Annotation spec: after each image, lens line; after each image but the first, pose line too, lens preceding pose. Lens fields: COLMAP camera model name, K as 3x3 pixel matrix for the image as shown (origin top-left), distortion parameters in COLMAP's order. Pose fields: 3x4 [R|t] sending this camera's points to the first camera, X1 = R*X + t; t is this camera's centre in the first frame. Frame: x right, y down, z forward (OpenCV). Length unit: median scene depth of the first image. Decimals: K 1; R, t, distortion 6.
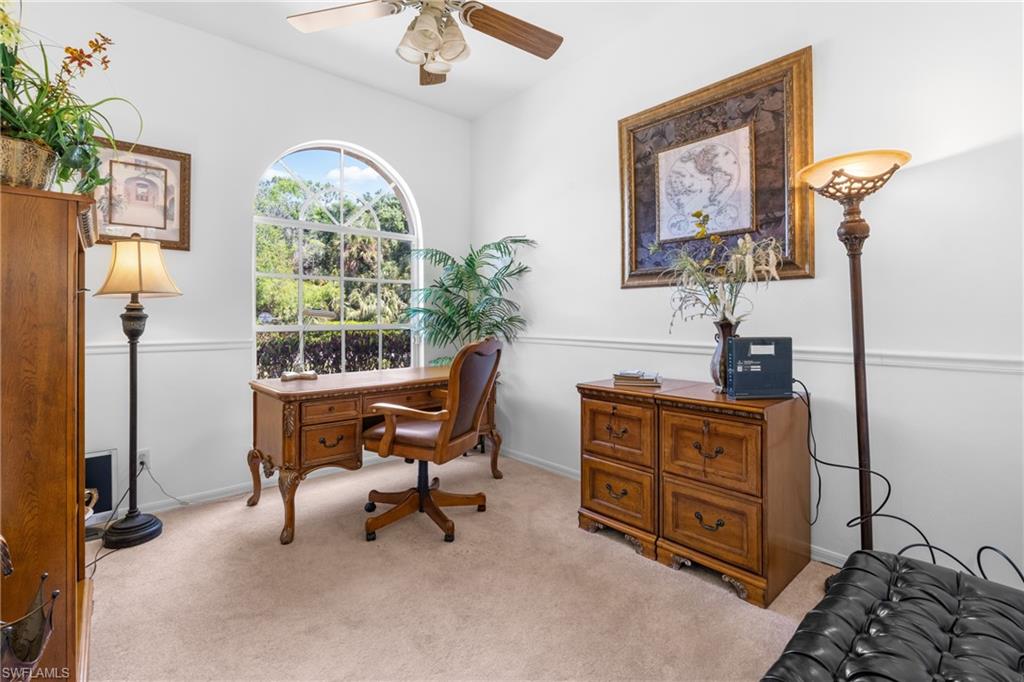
lens RADIAL K [[455.7, 0, 515.8], [0, 455.7, 314.2], [0, 0, 1]] dist [-0.002028, 0.000014]
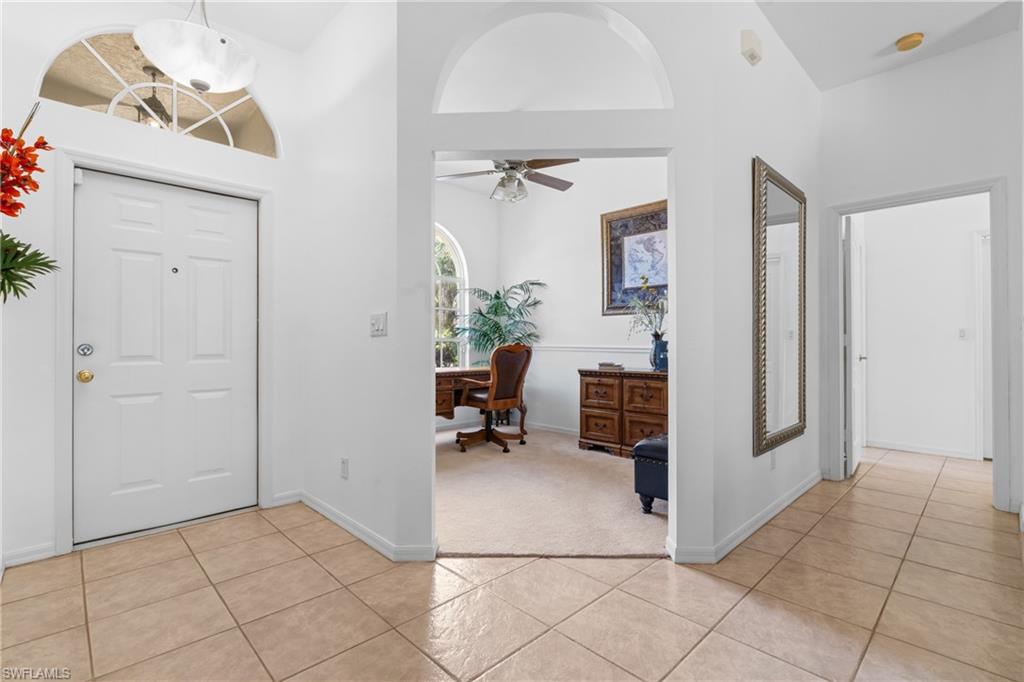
lens RADIAL K [[467.5, 0, 513.5], [0, 467.5, 338.0], [0, 0, 1]] dist [0.000625, 0.000149]
pose [[0.998366, 0.004934, 0.056929, -0.208963], [-0.004754, 0.999983, -0.003301, 0.036439], [-0.056944, 0.003025, 0.998373, -0.762475]]
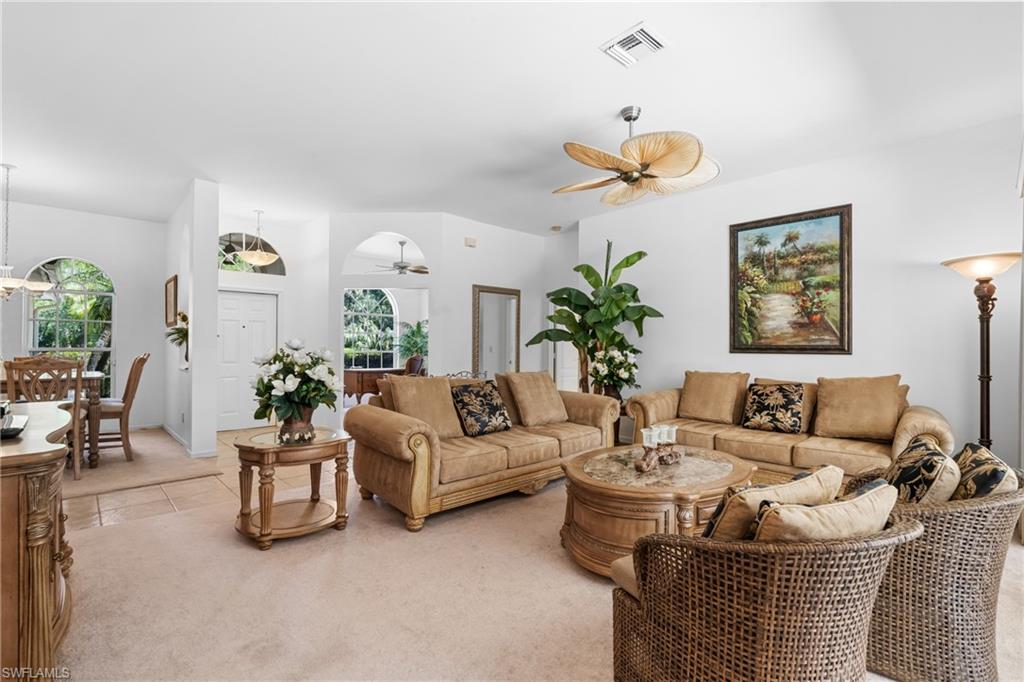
lens RADIAL K [[482.2, 0, 512.0], [0, 482.2, 341.0], [0, 0, 1]] dist [-0.002873, -0.000409]
pose [[0.999497, 0.004080, 0.031459, 0.476580], [-0.004155, 0.999989, 0.002331, -0.059991], [-0.031450, -0.002460, 0.999502, -2.365405]]
